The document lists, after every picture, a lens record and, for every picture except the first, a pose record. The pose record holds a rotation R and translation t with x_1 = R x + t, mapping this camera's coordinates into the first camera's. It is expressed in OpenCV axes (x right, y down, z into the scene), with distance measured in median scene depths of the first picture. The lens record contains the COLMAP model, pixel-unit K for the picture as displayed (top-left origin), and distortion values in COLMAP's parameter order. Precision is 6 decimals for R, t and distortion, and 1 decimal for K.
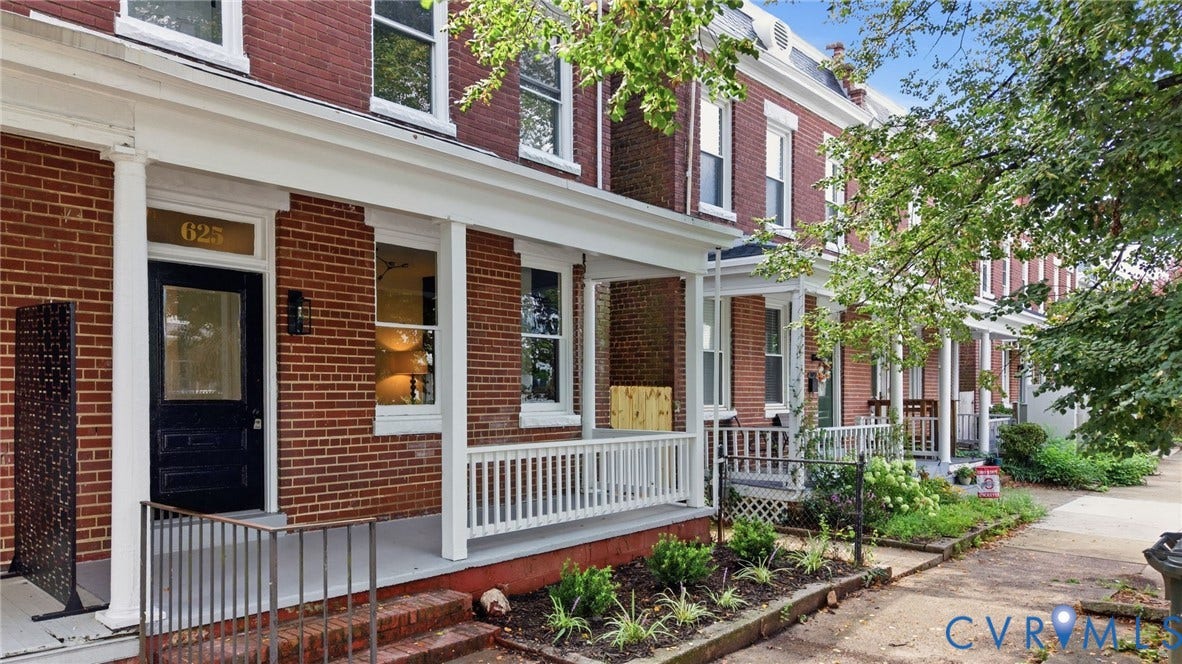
lens RADIAL K [[810.6, 0, 591.1], [0, 810.6, 392.0], [0, 0, 1]] dist [0.070370, -0.066033]
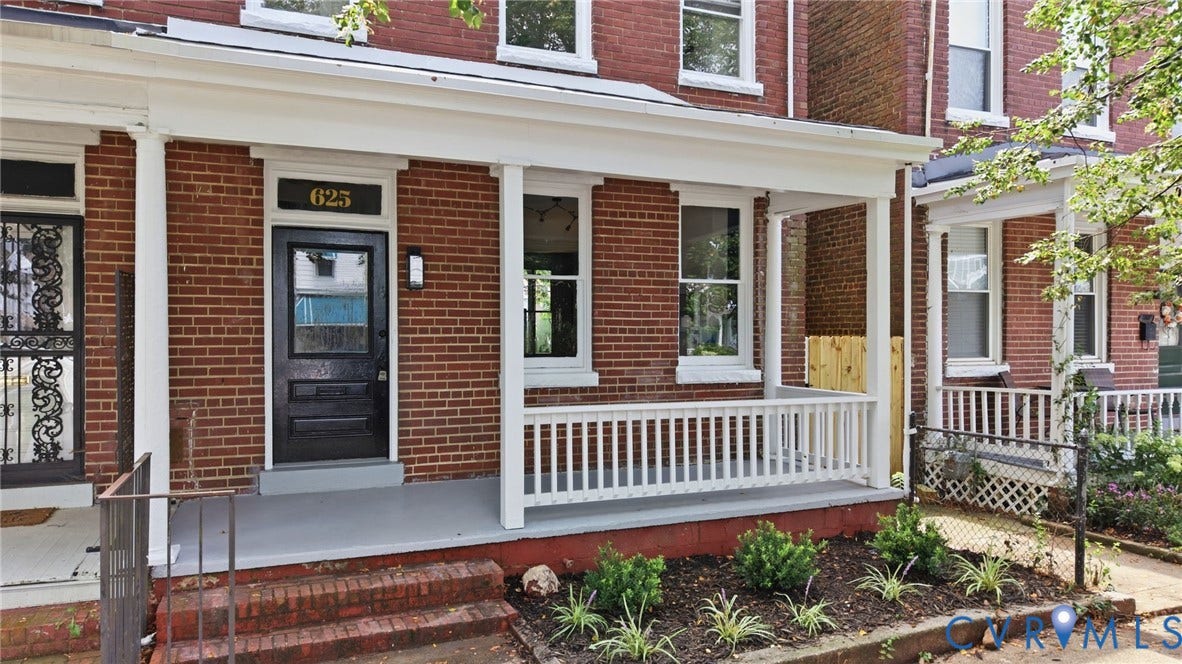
lens RADIAL K [[796.6, 0, 594.6], [0, 796.6, 336.7], [0, 0, 1]] dist [0.064475, -0.072368]
pose [[0.898181, 0.000959, -0.439625, 0.273466], [0.000996, 0.999991, 0.004216, -0.014226], [0.439625, -0.004225, 0.898172, 0.189383]]
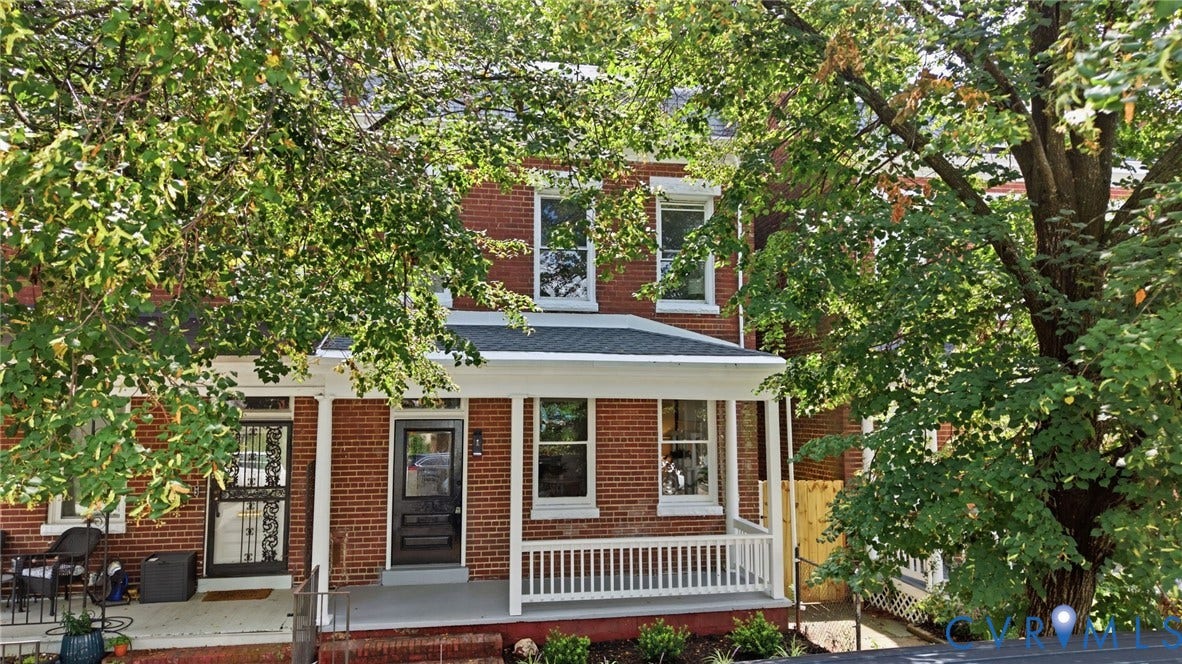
lens RADIAL K [[795.6, 0, 591.0], [0, 795.6, 332.0], [0, 0, 1]] dist [0.058332, -0.078570]
pose [[0.788257, -0.060332, -0.612382, 0.784559], [0.002200, 0.995452, -0.095240, -0.158859], [0.615343, 0.073726, 0.784804, -0.129511]]
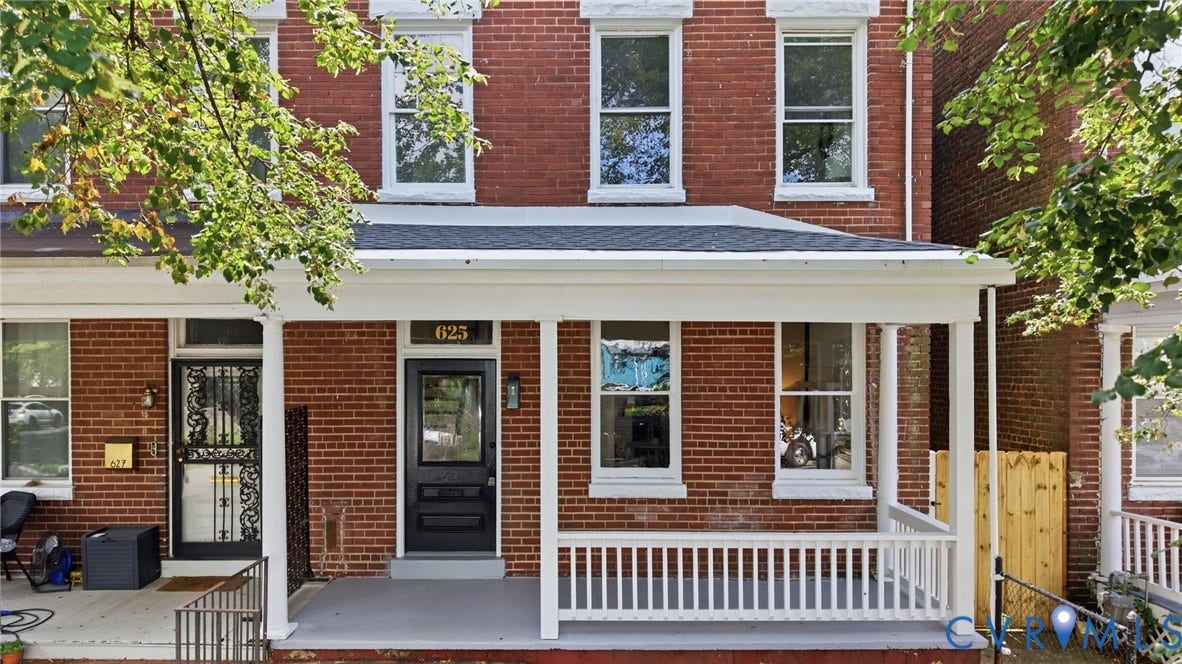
lens RADIAL K [[812.3, 0, 566.3], [0, 812.3, 371.7], [0, 0, 1]] dist [0.071689, -0.081886]
pose [[0.656629, -0.001018, -0.754213, 0.556981], [0.000933, 0.999999, -0.000538, -0.119135], [0.754213, -0.000351, 0.656630, 0.271859]]
